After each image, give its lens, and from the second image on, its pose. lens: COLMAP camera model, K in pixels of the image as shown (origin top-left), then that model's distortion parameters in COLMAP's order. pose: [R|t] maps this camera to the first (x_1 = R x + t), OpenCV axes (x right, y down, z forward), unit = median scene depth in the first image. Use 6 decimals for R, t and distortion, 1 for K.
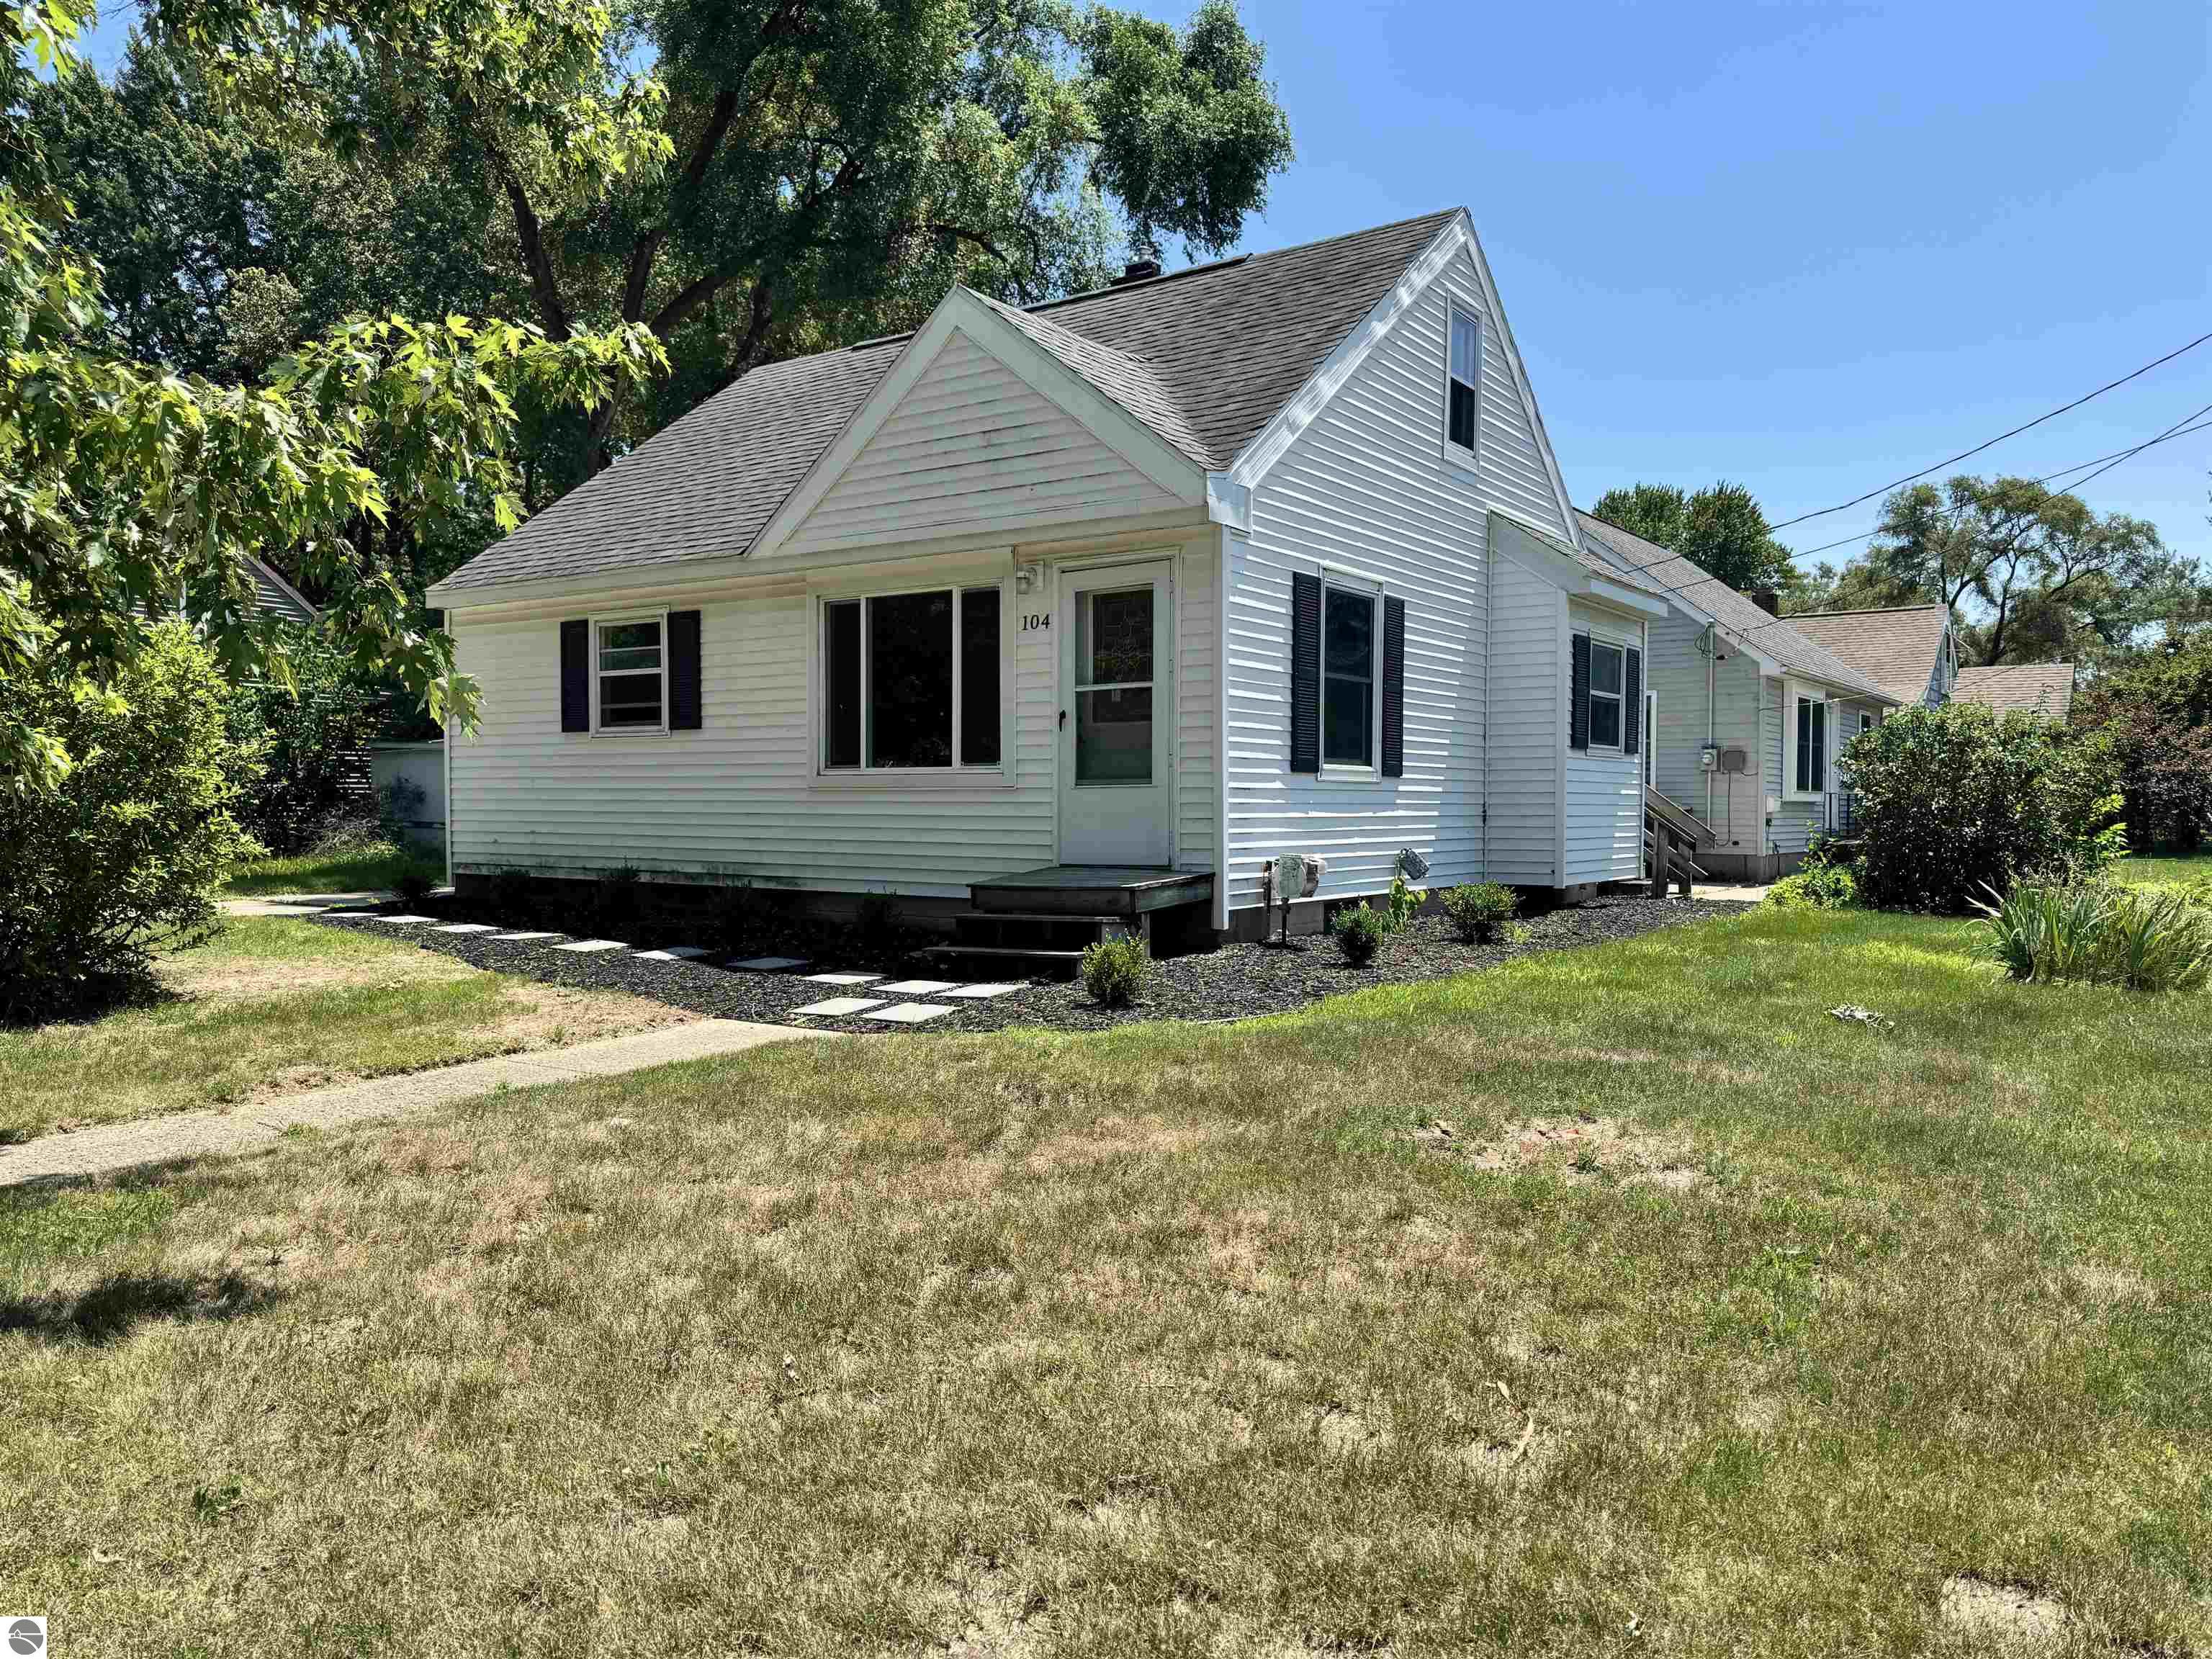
lens RADIAL K [[1564.0, 0, 1108.0], [0, 1564.0, 830.9], [0, 0, 1]] dist [0.008755, -0.003765]
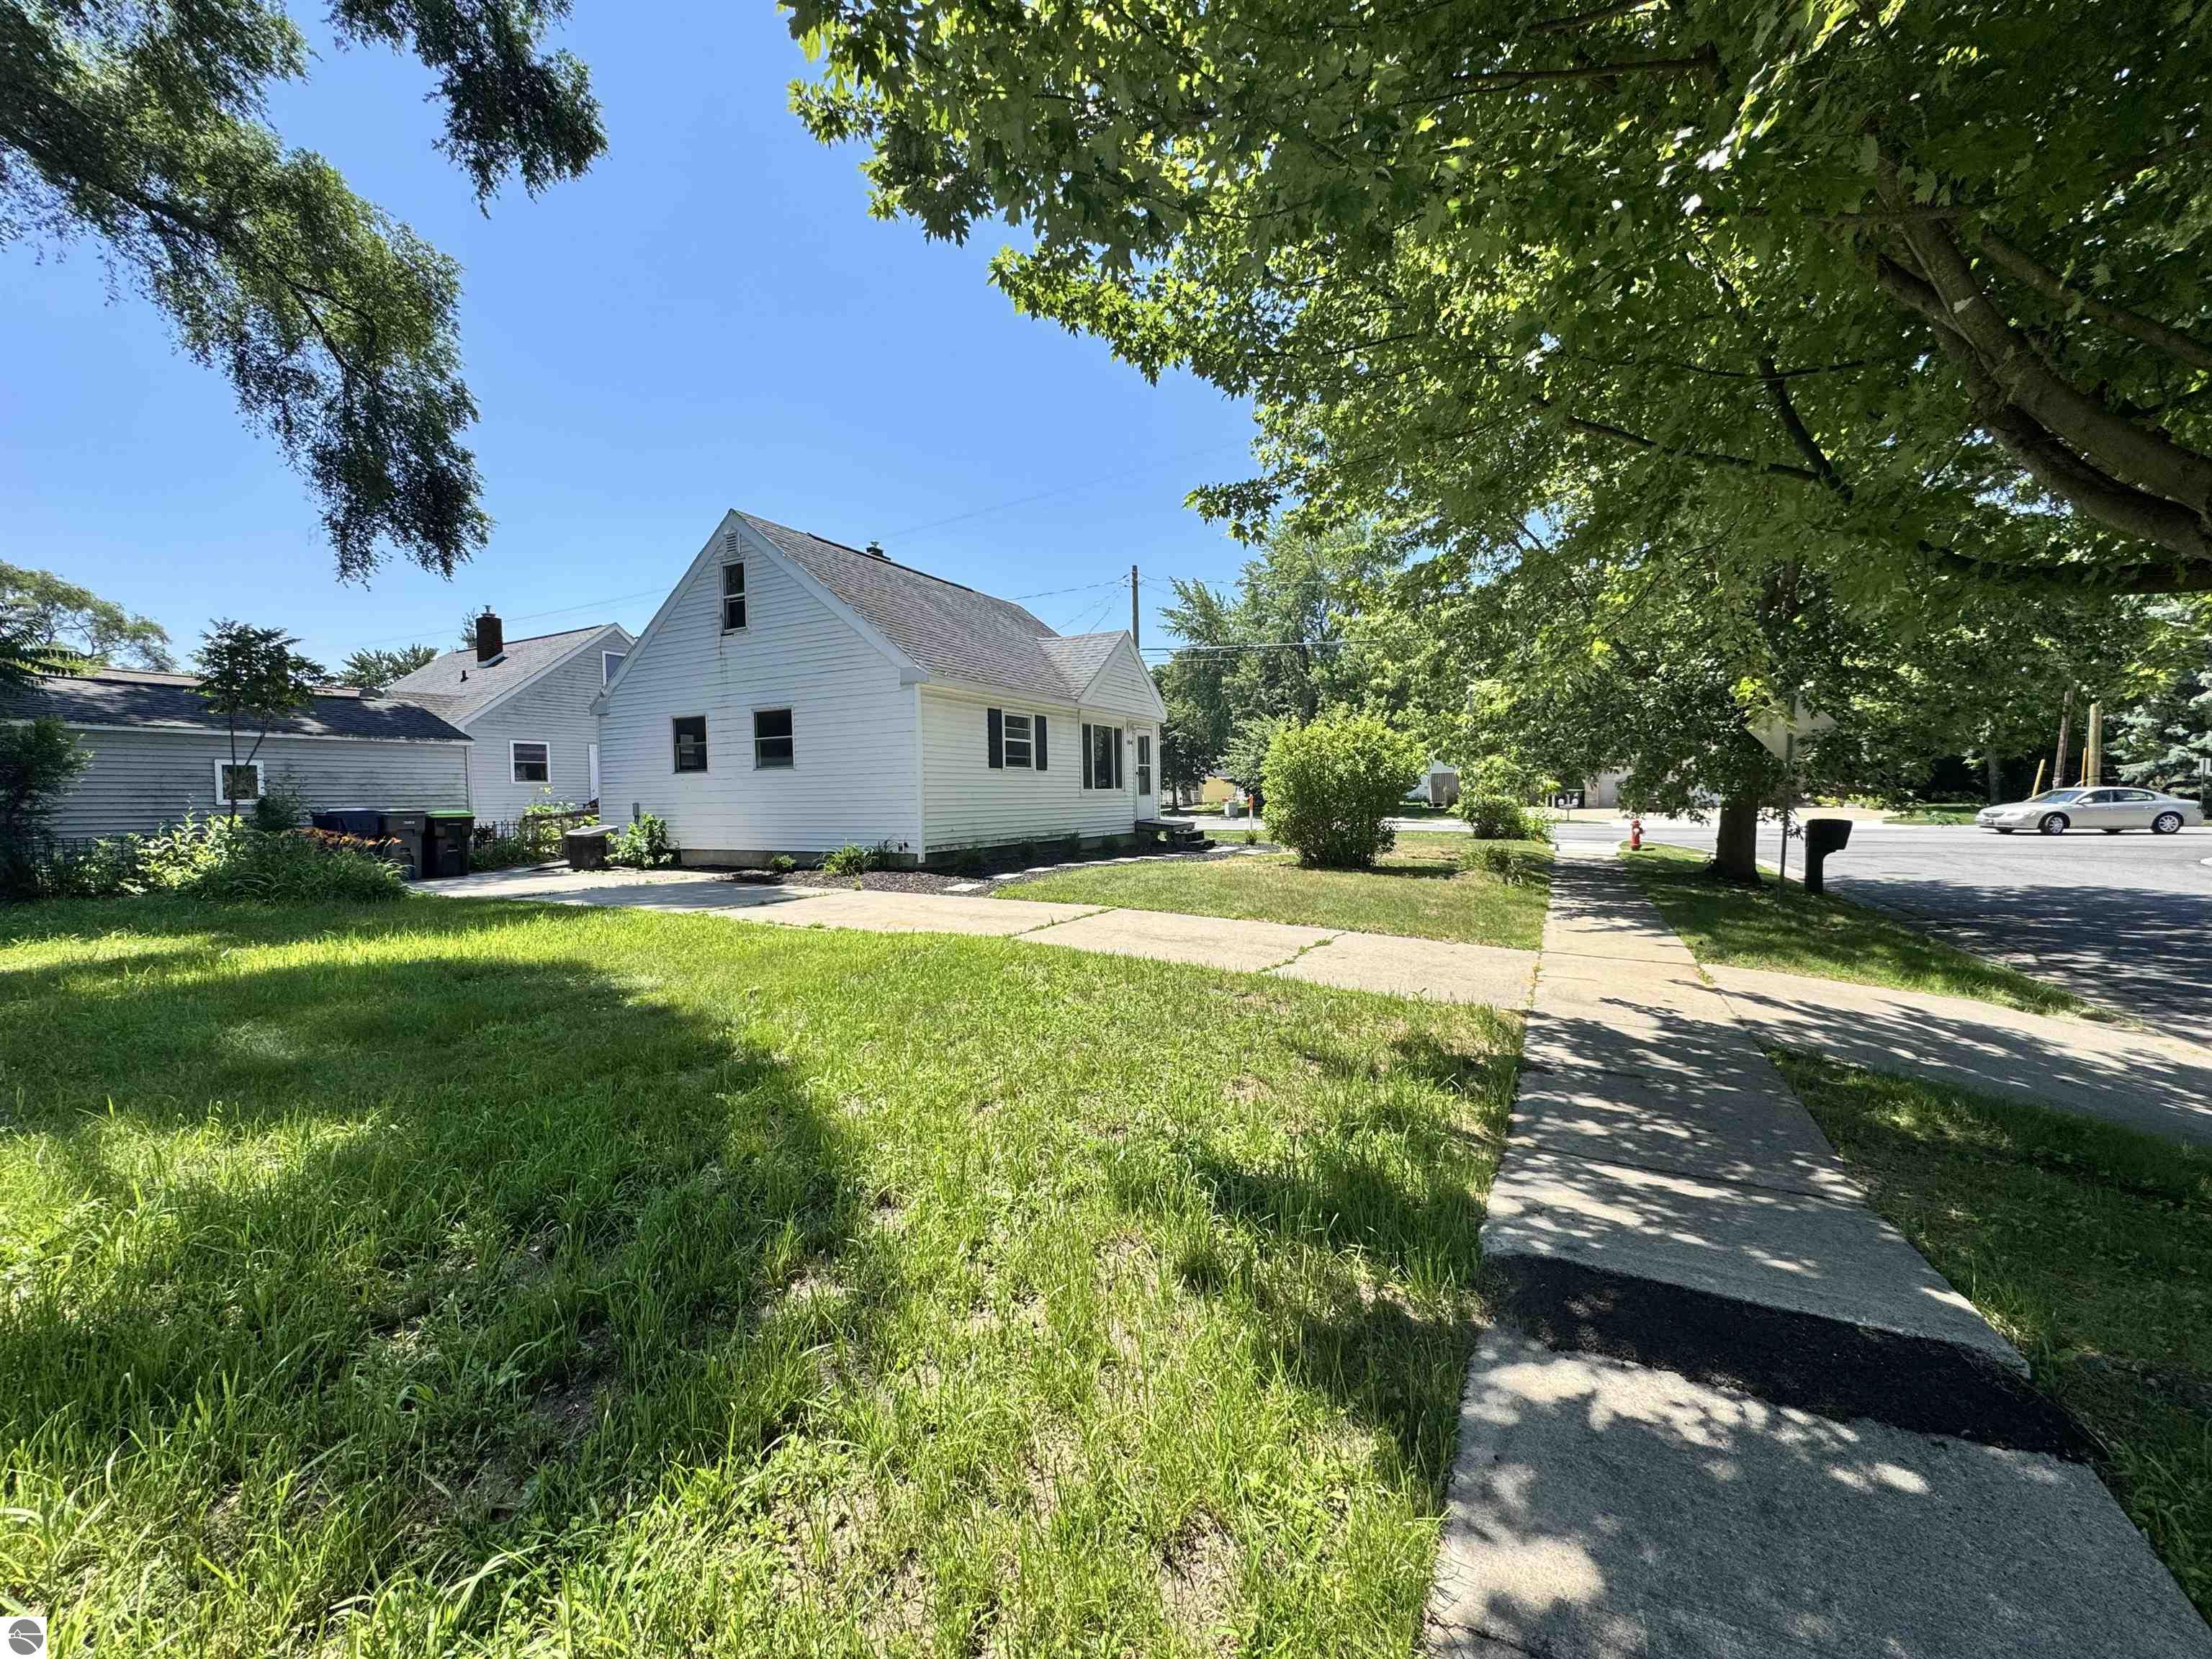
lens RADIAL K [[898.1, 0, 1105.8], [0, 898.1, 832.6], [0, 0, 1]] dist [-0.002710, 0.002460]
pose [[-0.112331, -0.043409, 0.992722, -1.632195], [0.028974, 0.998477, 0.046939, -0.037155], [-0.993248, 0.034036, -0.110902, 1.126669]]
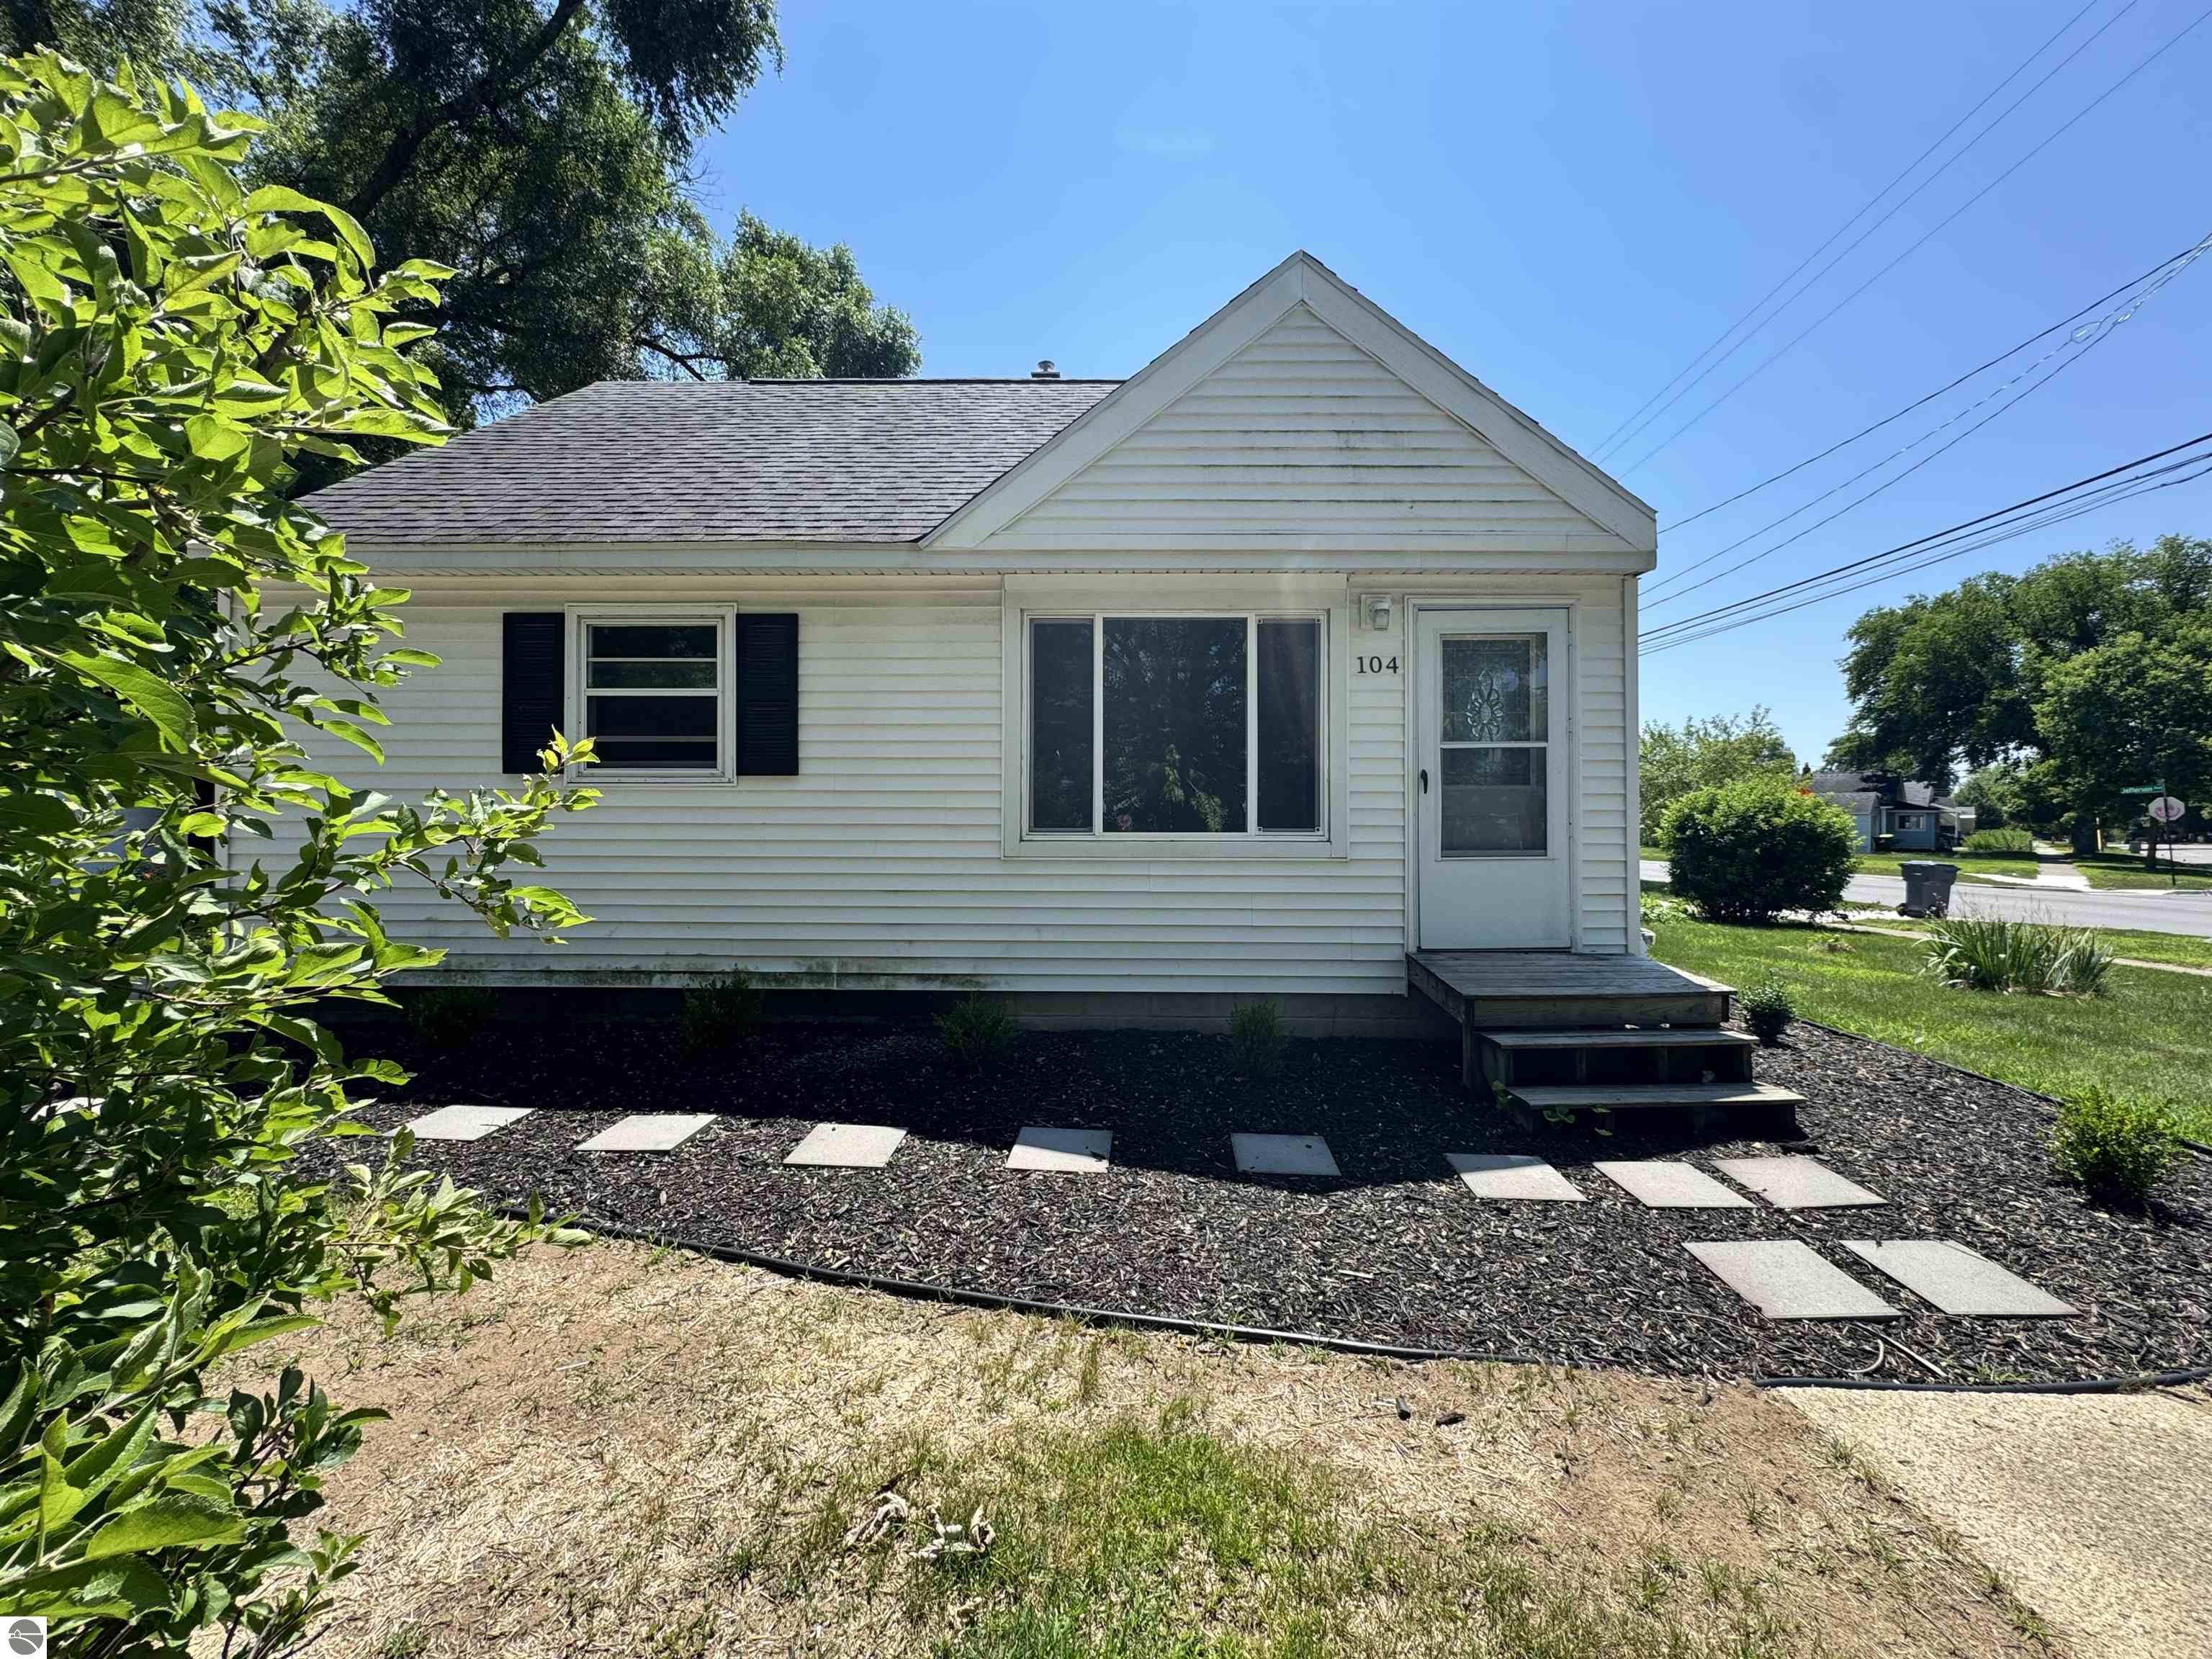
lens RADIAL K [[898.1, 0, 1109.6], [0, 898.1, 812.8], [0, 0, 1]] dist [-0.002710, 0.002460]
pose [[0.835893, 0.007138, 0.548845, -0.392405], [0.010473, 0.999526, -0.028949, -0.036261], [-0.548792, 0.029946, 0.835422, 0.604003]]
